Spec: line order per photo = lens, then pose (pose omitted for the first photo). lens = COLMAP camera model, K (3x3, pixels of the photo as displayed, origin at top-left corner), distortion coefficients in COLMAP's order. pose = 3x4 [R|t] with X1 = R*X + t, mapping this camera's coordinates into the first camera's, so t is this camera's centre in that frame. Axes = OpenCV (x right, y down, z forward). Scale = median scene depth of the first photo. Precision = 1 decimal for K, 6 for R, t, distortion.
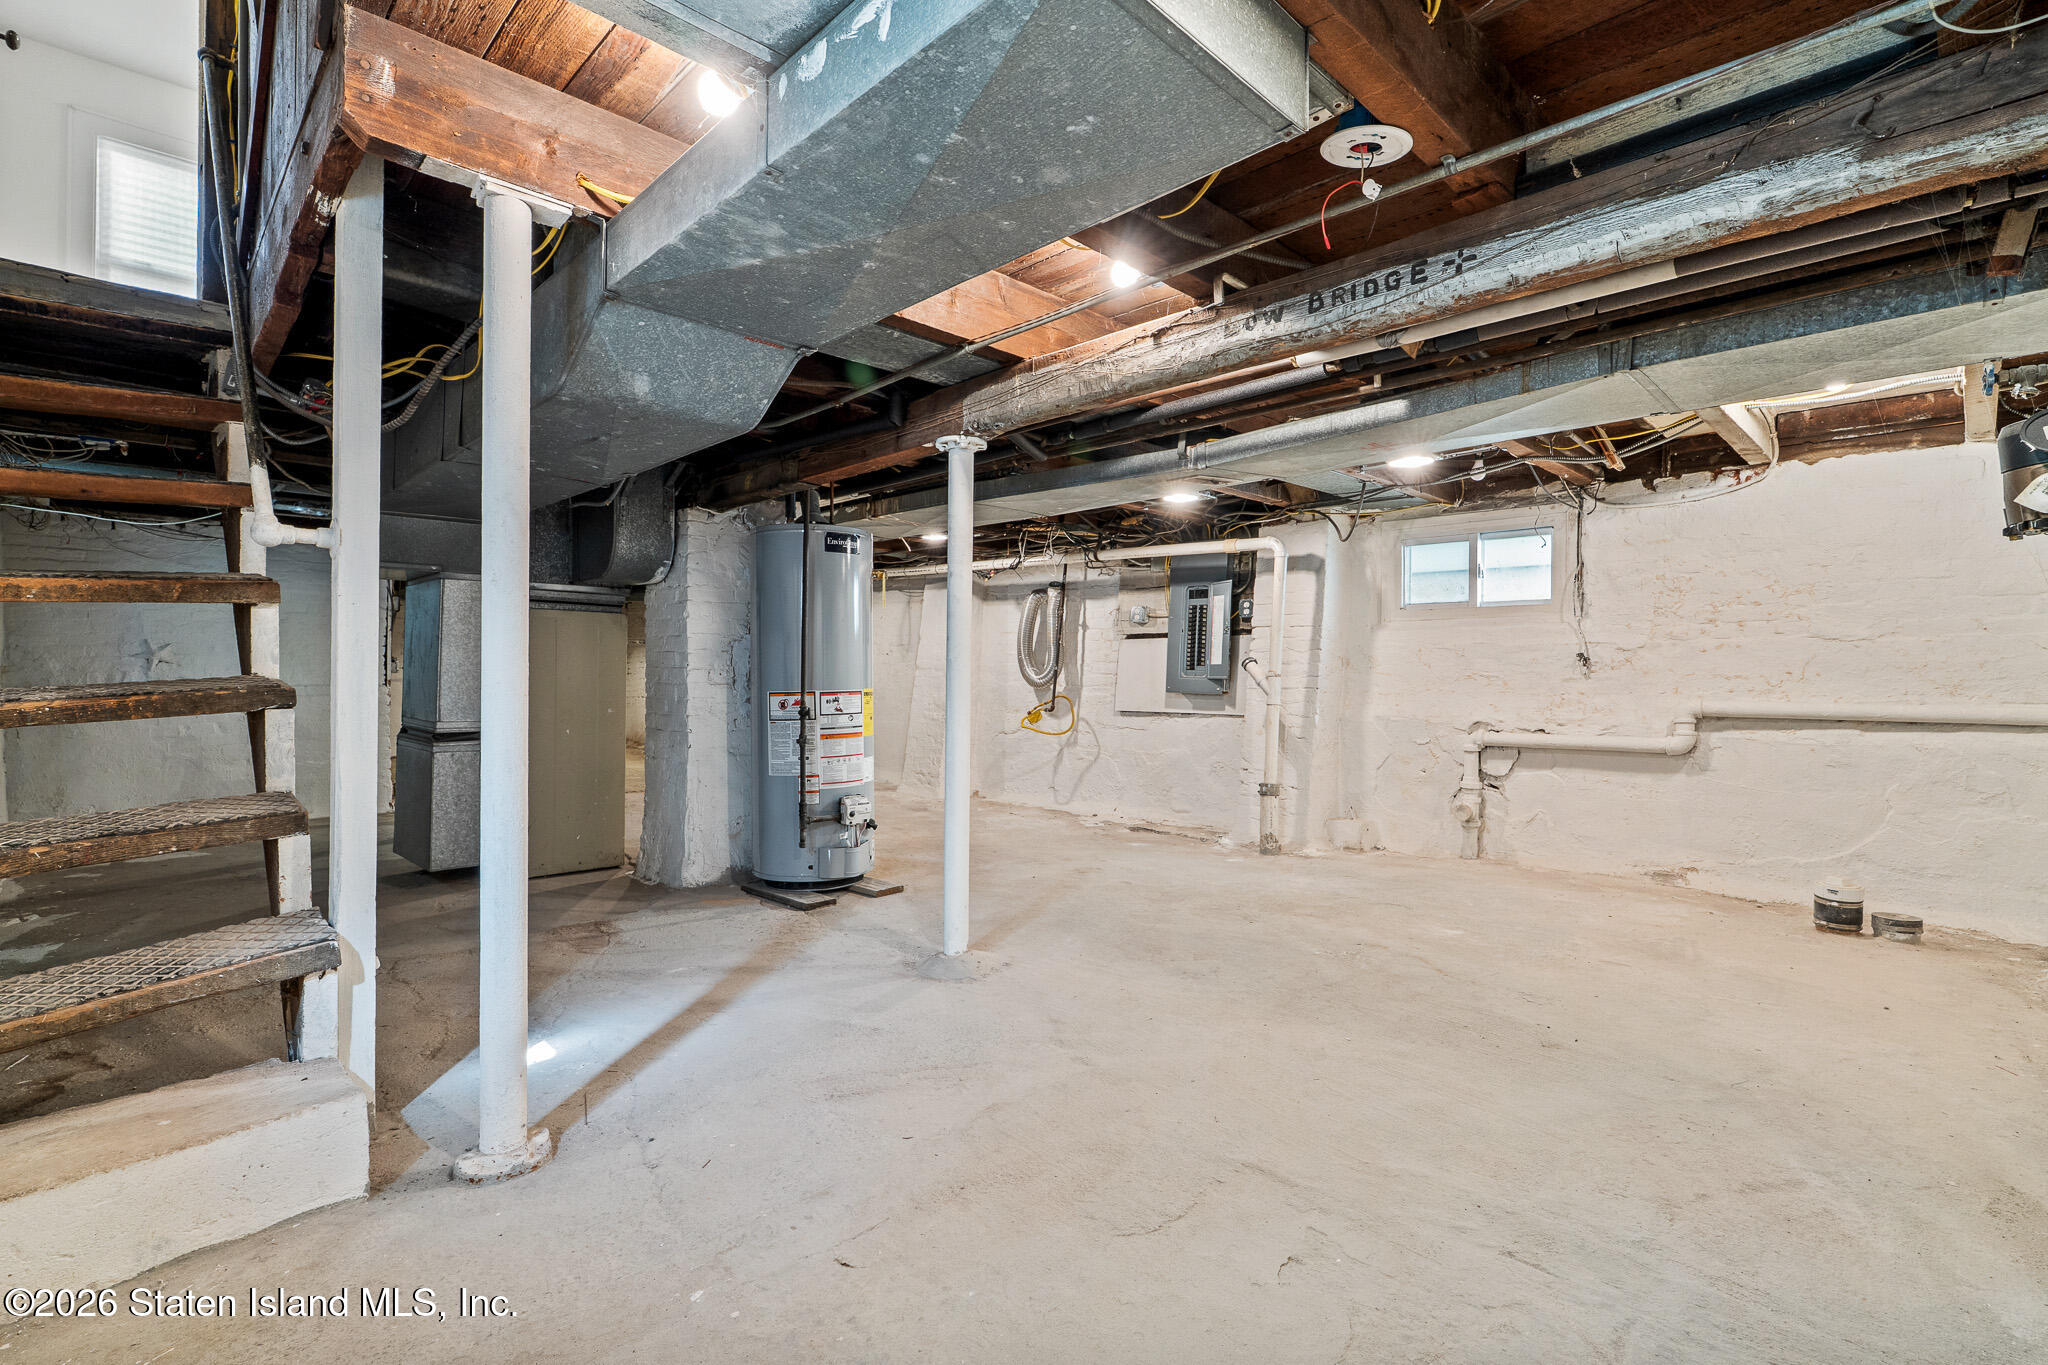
lens RADIAL K [[926.9, 0, 1027.2], [0, 926.9, 675.0], [0, 0, 1]] dist [-0.003393, 0.001307]
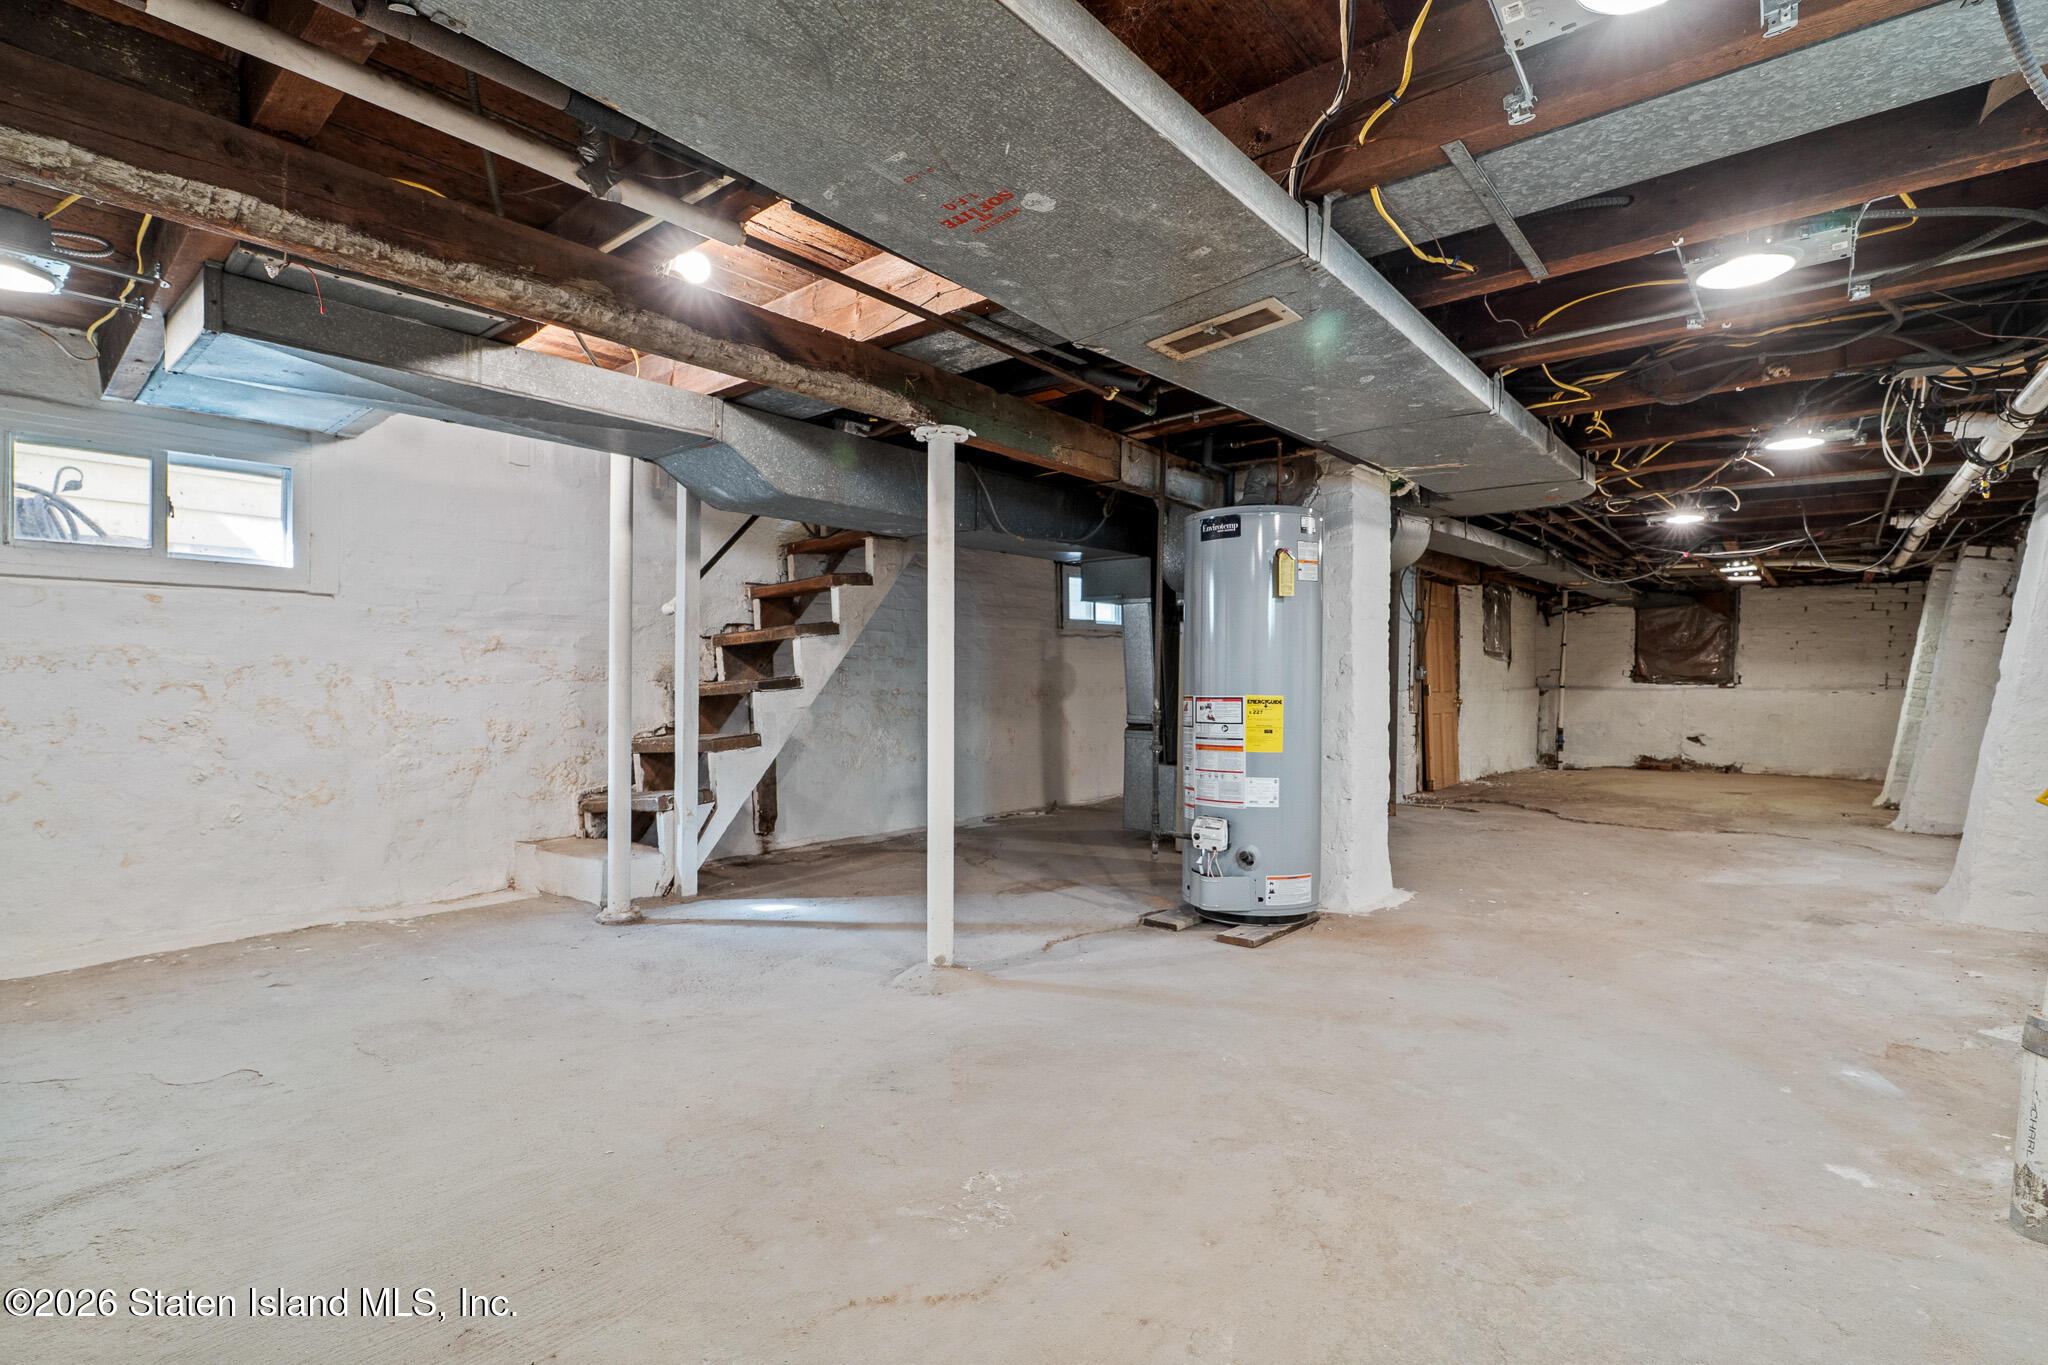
lens RADIAL K [[926.9, 0, 1027.8], [0, 926.9, 681.5], [0, 0, 1]] dist [-0.003393, 0.001307]
pose [[0.095947, -0.002584, -0.995383, 0.663533], [-0.010571, 0.999938, -0.003615, 0.007967], [0.995330, 0.010869, 0.095914, 0.747306]]
